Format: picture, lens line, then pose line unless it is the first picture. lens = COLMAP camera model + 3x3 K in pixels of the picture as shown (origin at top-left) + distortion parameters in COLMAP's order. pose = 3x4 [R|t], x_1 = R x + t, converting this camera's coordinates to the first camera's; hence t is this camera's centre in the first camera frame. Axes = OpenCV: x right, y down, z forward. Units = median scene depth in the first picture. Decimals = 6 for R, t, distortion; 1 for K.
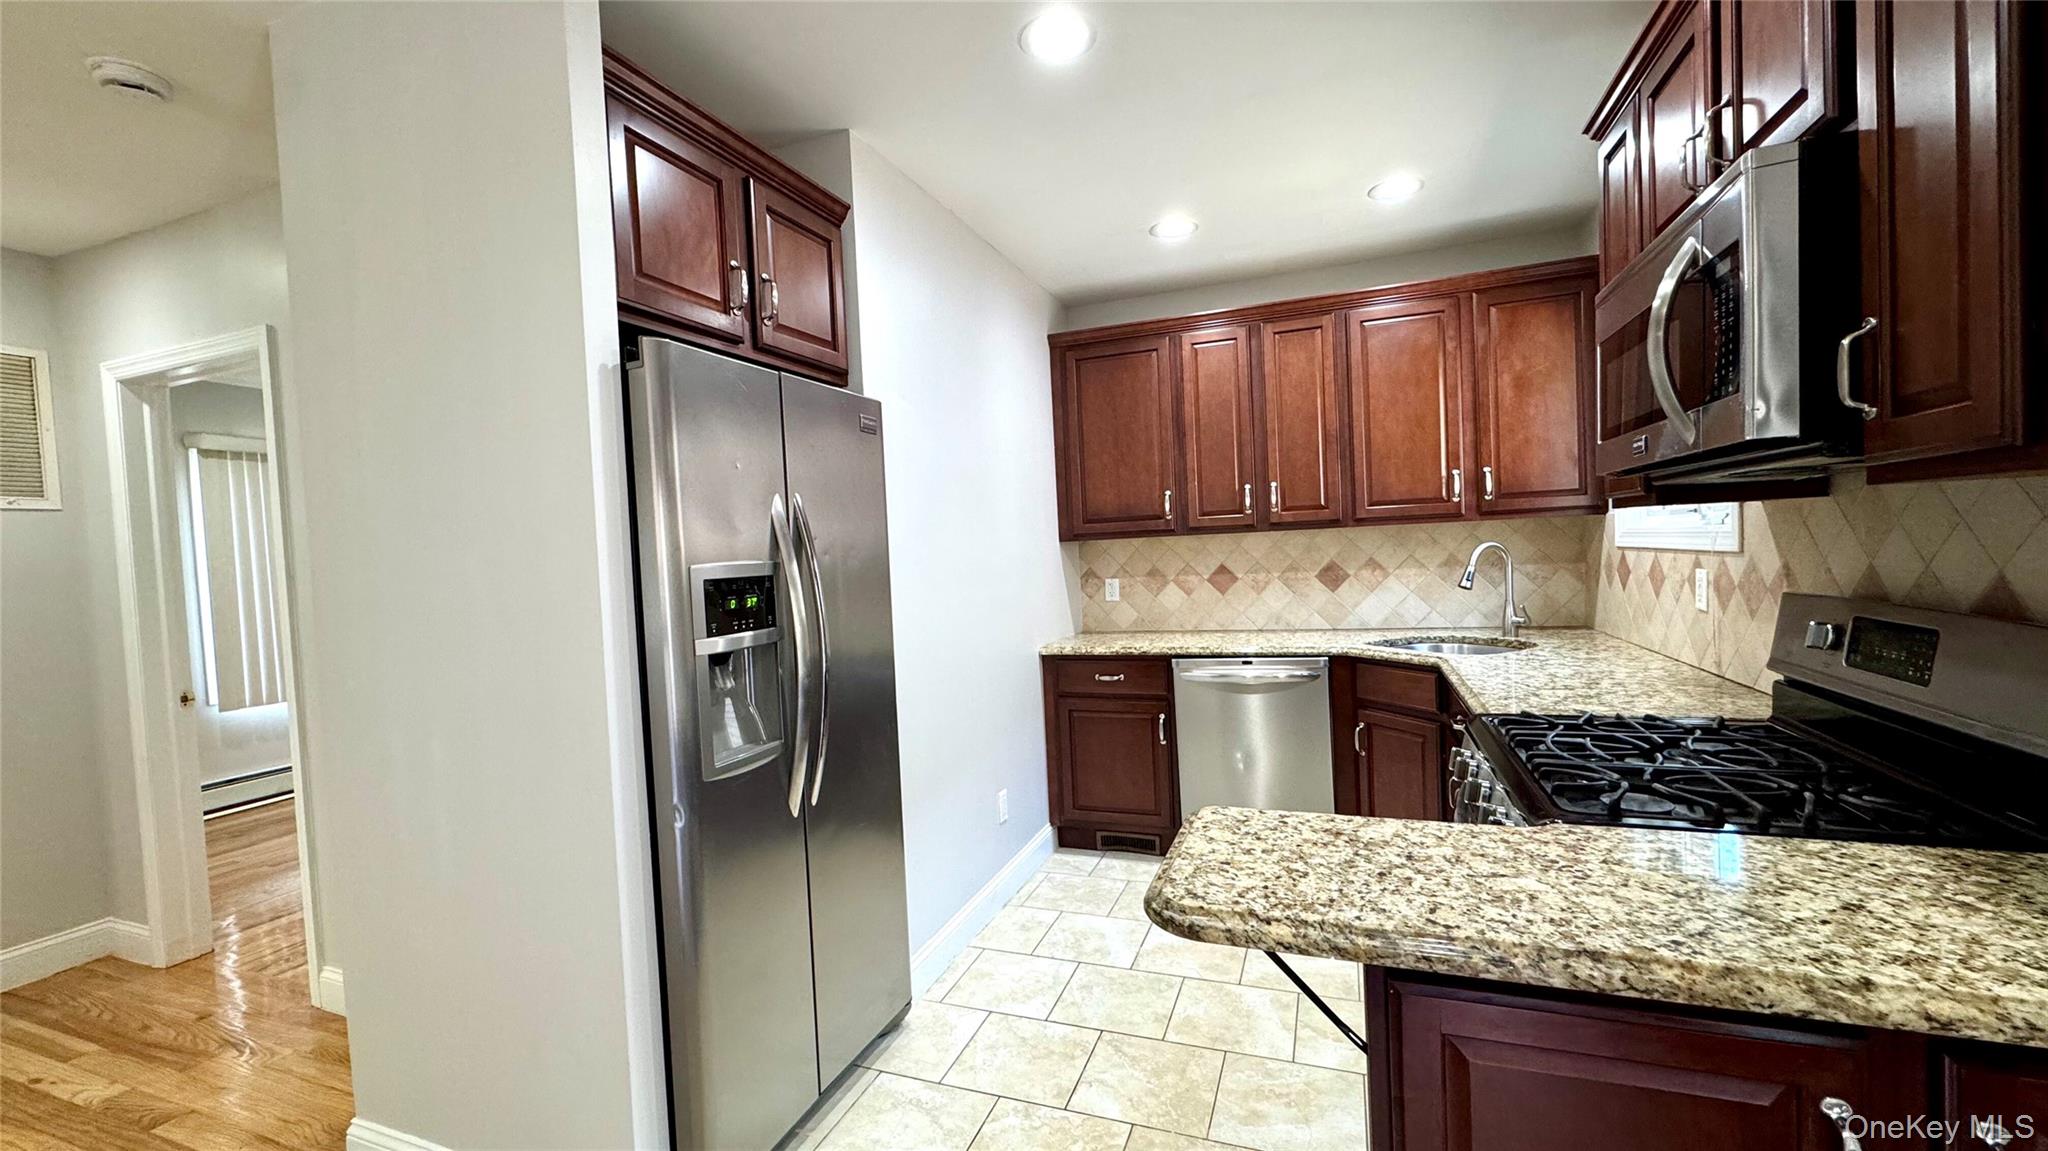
lens RADIAL K [[821.7, 0, 1026.5], [0, 821.7, 577.5], [0, 0, 1]] dist [-0.002116, 0.000186]
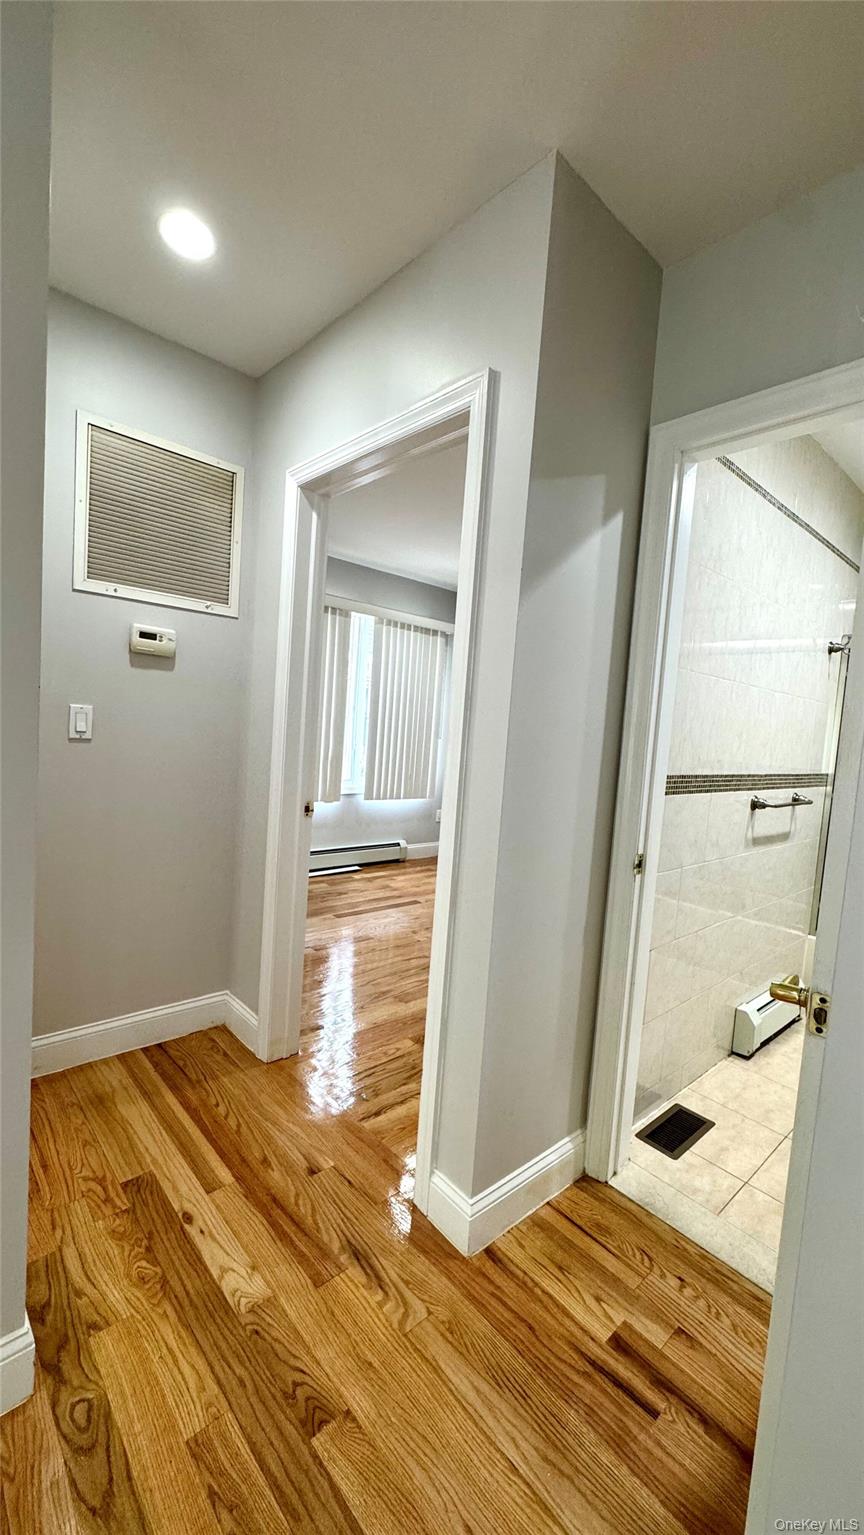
lens RADIAL K [[615.8, 0, 433.5], [0, 615.8, 768.3], [0, 0, 1]] dist [-0.002116, 0.000186]
pose [[0.887874, 0.141817, -0.437685, -0.568345], [-0.128424, 0.989889, 0.060224, 0.032171], [0.441800, 0.002738, 0.897109, 0.389000]]
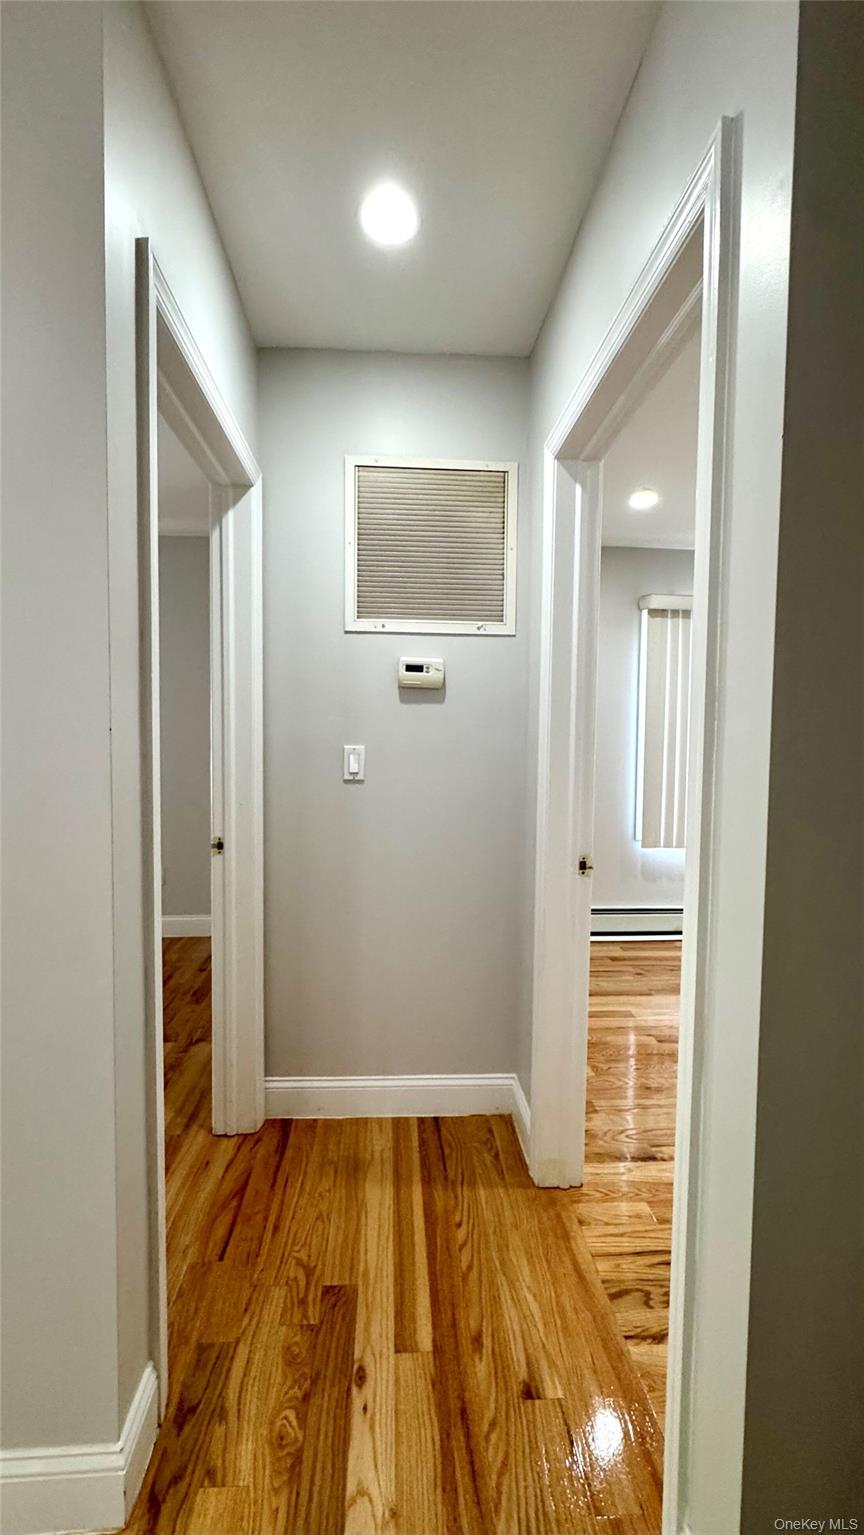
lens RADIAL K [[635.3, 0, 428.4], [0, 635.3, 768.2], [0, 0, 1]] dist [-0.000238, -0.000859]
pose [[0.417757, 0.093914, -0.903692, -0.557528], [-0.065907, 0.995155, 0.072952, 0.021809], [0.906165, 0.029083, 0.421922, 0.616959]]
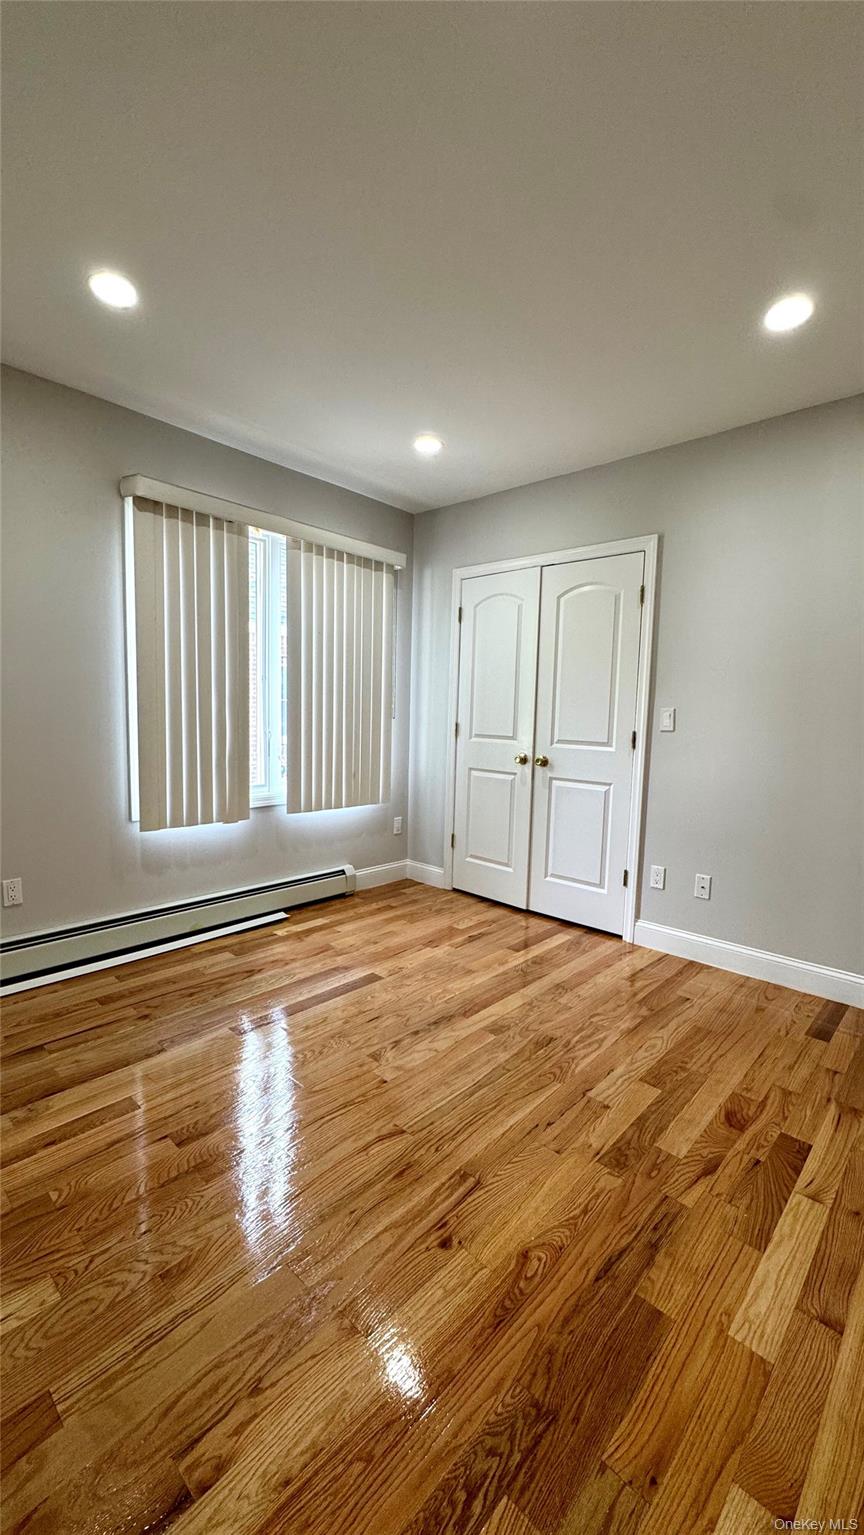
lens RADIAL K [[615.8, 0, 433.5], [0, 615.8, 768.3], [0, 0, 1]] dist [-0.002116, 0.000186]
pose [[0.928237, 0.102747, -0.357517, -0.832600], [-0.080761, 0.993837, 0.075935, 0.054047], [0.363116, -0.041613, 0.930814, 0.896113]]
